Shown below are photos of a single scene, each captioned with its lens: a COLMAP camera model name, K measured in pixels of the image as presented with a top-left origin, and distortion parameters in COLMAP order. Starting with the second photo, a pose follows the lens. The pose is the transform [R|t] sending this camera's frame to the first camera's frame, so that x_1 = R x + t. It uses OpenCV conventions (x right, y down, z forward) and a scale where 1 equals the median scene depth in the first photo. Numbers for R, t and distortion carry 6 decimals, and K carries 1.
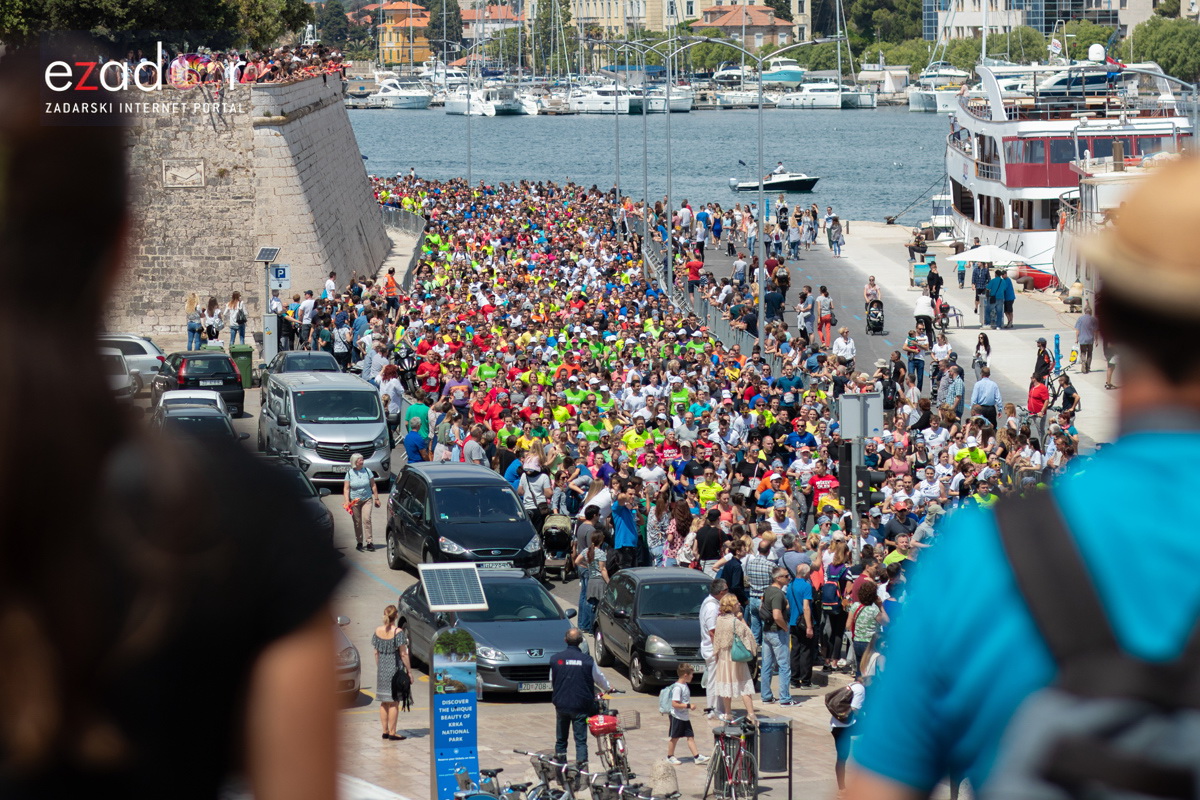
lens RADIAL K [[4612.1, 0, 600.0], [0, 4612.1, 400.0], [0, 0, 1]] dist [-0.042813, -2.488776]
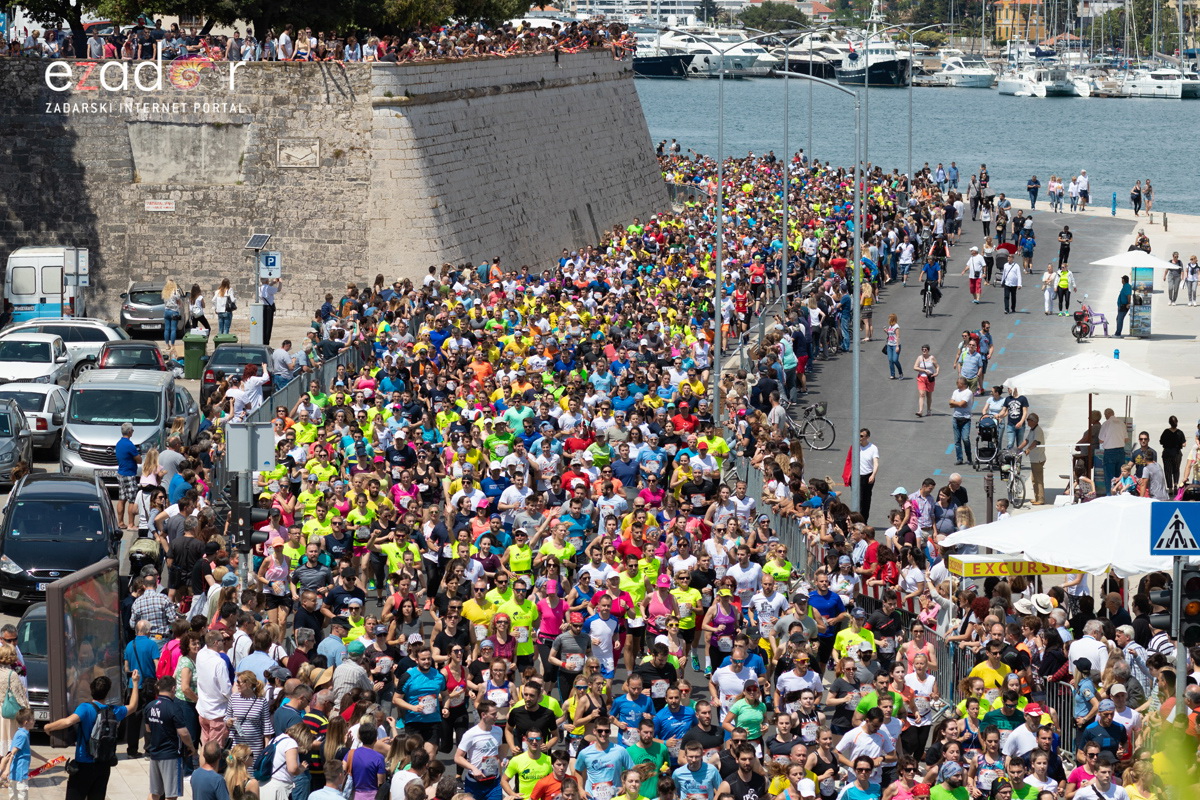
lens RADIAL K [[4612.1, 0, 600.0], [0, 4612.1, 400.0], [0, 0, 1]] dist [-0.042813, -2.488776]
pose [[0.988279, 0.033006, -0.149050, 0.118494], [-0.032149, 0.999450, 0.008156, -0.007082], [0.149237, -0.003269, 0.988796, 0.047621]]
